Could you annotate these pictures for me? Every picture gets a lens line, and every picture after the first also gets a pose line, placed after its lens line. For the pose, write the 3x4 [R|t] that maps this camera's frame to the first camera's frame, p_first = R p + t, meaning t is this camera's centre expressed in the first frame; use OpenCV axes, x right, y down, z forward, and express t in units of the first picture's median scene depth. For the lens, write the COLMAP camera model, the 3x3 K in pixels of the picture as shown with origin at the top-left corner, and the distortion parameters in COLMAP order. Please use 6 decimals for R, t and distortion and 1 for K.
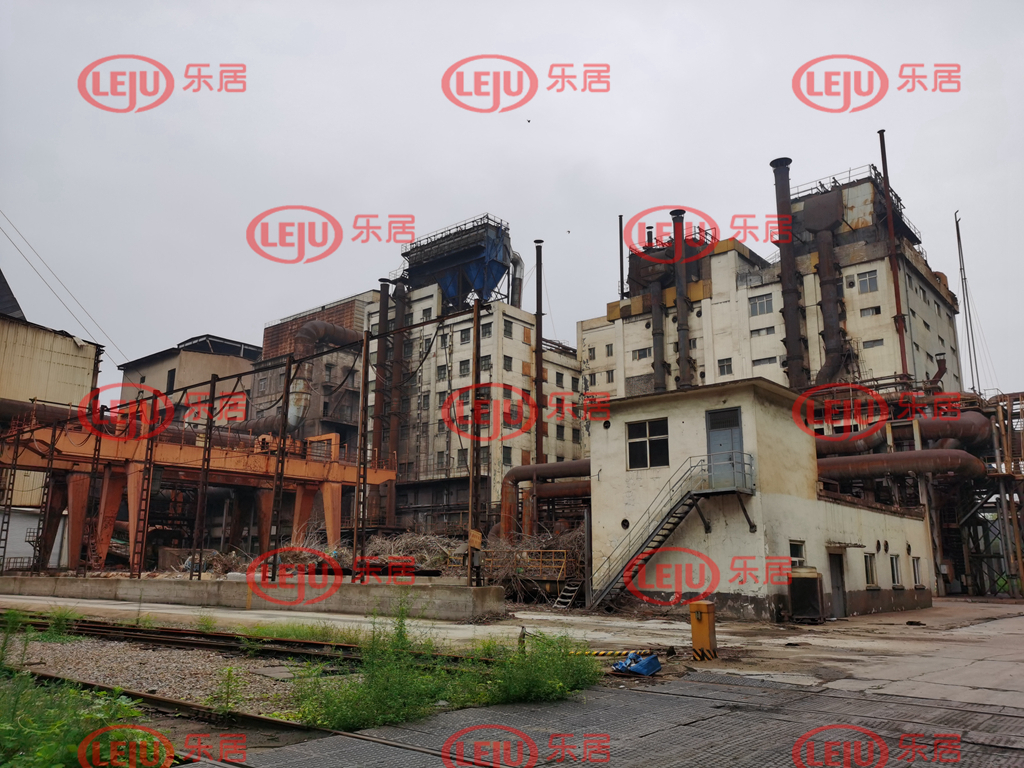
lens RADIAL K [[812.0, 0, 512.0], [0, 812.0, 384.0], [0, 0, 1]] dist [0.007878, -0.003541]
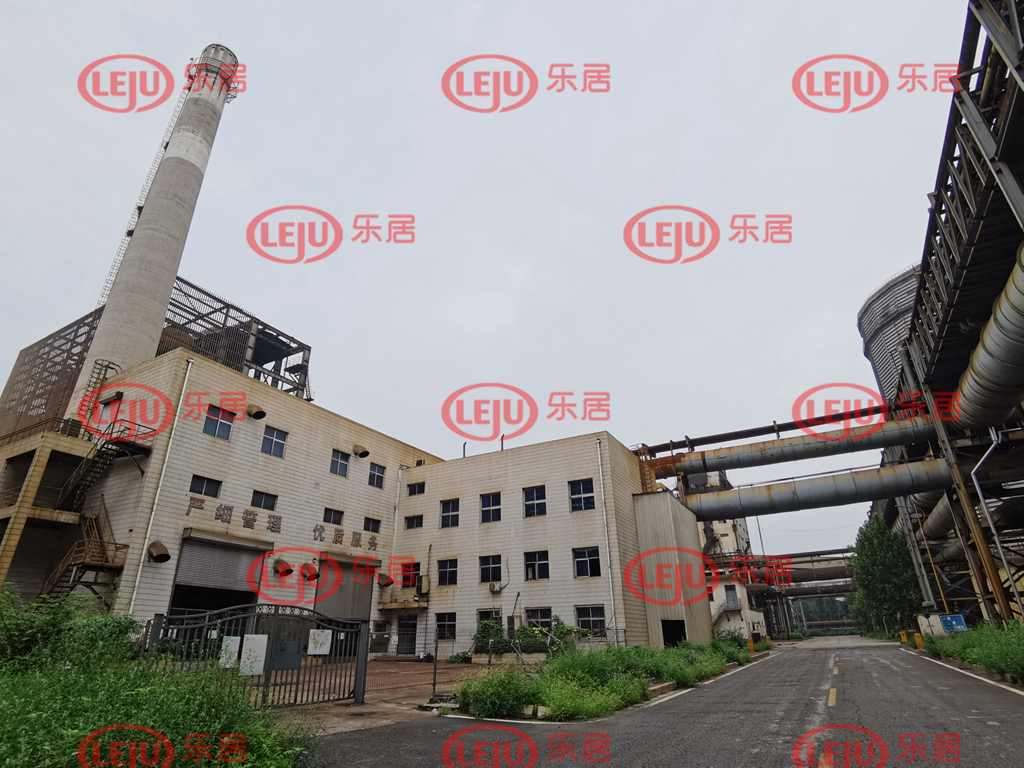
lens RADIAL K [[557.1, 0, 512.0], [0, 557.1, 384.0], [0, 0, 1]] dist [-0.036387, -0.000402]
pose [[0.983020, 0.059145, 0.173703, -0.511959], [-0.022644, 0.978495, -0.205022, -0.139567], [-0.182093, 0.197608, 0.963220, -0.601090]]
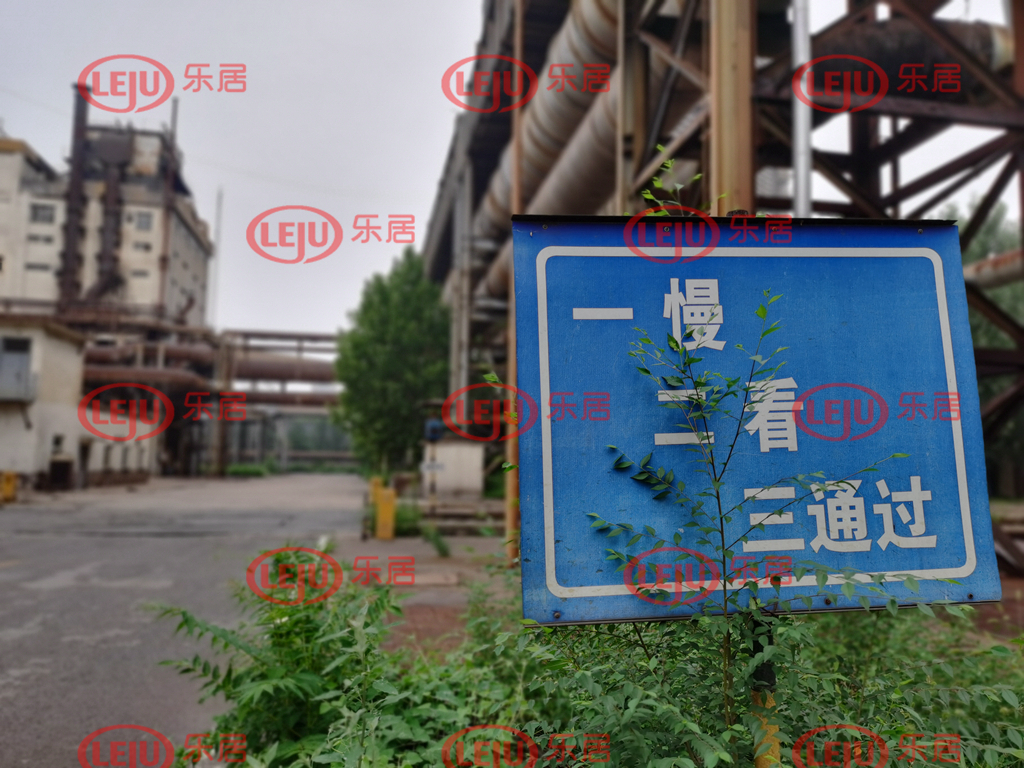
lens RADIAL K [[812.0, 0, 512.0], [0, 812.0, 384.0], [0, 0, 1]] dist [0.007878, -0.003541]
pose [[0.645797, 0.086748, 0.758565, -0.100039], [-0.187030, 0.981229, 0.047015, -0.049209], [-0.740247, -0.172237, 0.649899, -0.220259]]
